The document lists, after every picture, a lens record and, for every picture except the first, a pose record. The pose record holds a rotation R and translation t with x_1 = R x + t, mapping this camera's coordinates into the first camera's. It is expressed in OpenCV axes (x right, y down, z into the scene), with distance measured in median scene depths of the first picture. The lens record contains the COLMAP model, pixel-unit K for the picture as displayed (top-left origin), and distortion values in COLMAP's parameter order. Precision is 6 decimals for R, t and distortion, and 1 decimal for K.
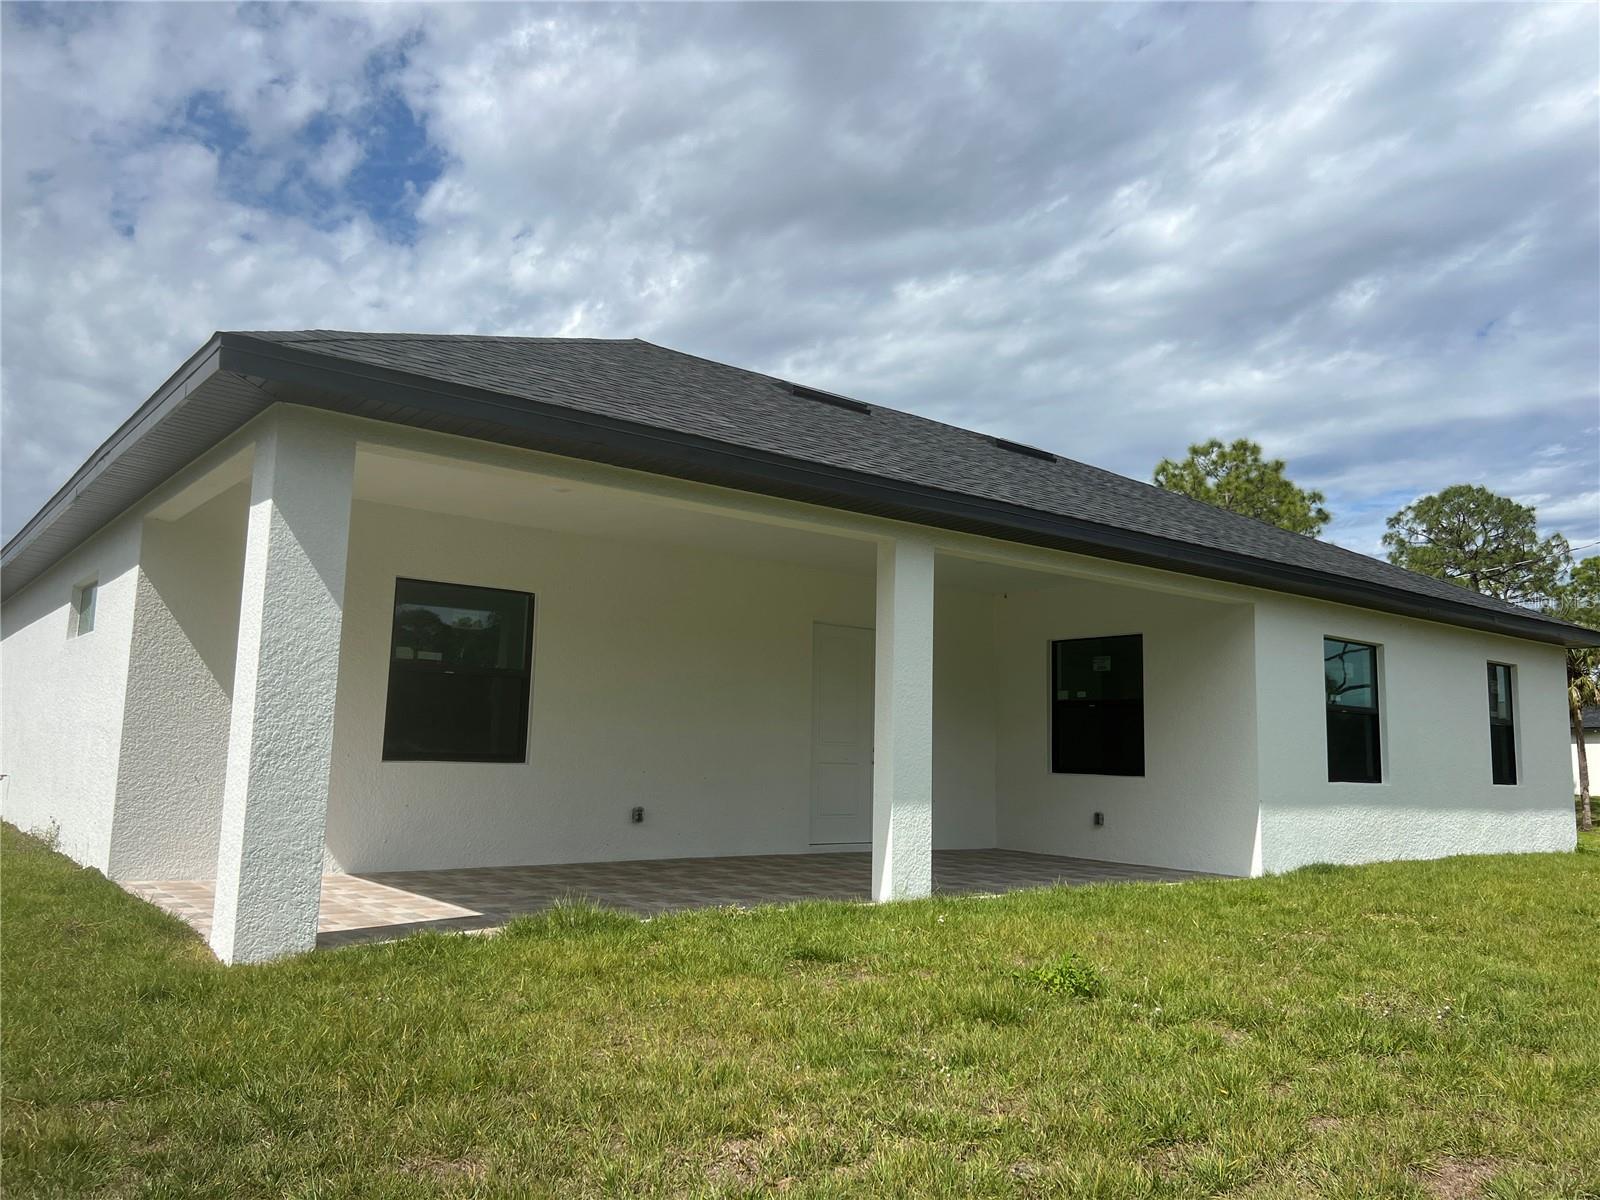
lens RADIAL K [[1214.7, 0, 804.3], [0, 1214.7, 590.2], [0, 0, 1]] dist [0.059089, -0.058450]
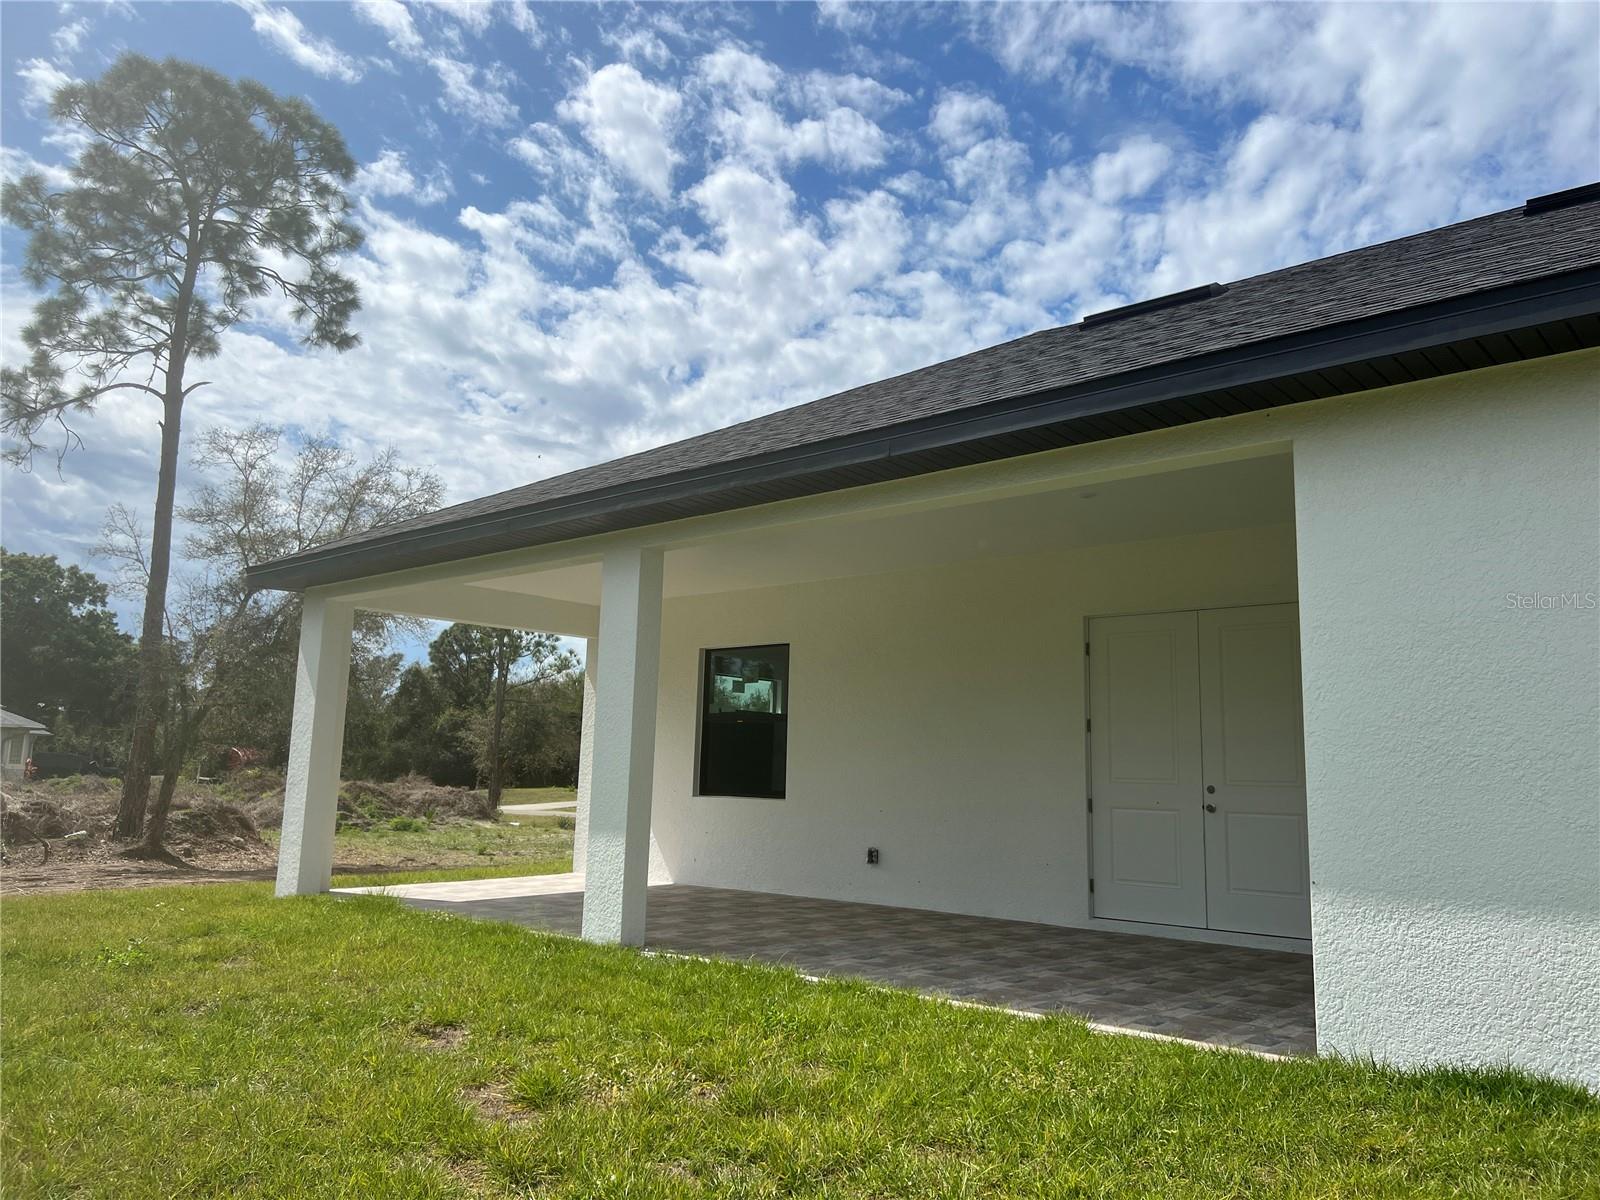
lens RADIAL K [[1214.7, 0, 804.3], [0, 1214.7, 590.2], [0, 0, 1]] dist [0.059089, -0.058450]
pose [[0.167297, -0.175306, -0.970196, 0.860695], [0.117023, 0.980639, -0.157014, 0.131095], [0.978937, -0.087267, 0.184572, 0.834513]]
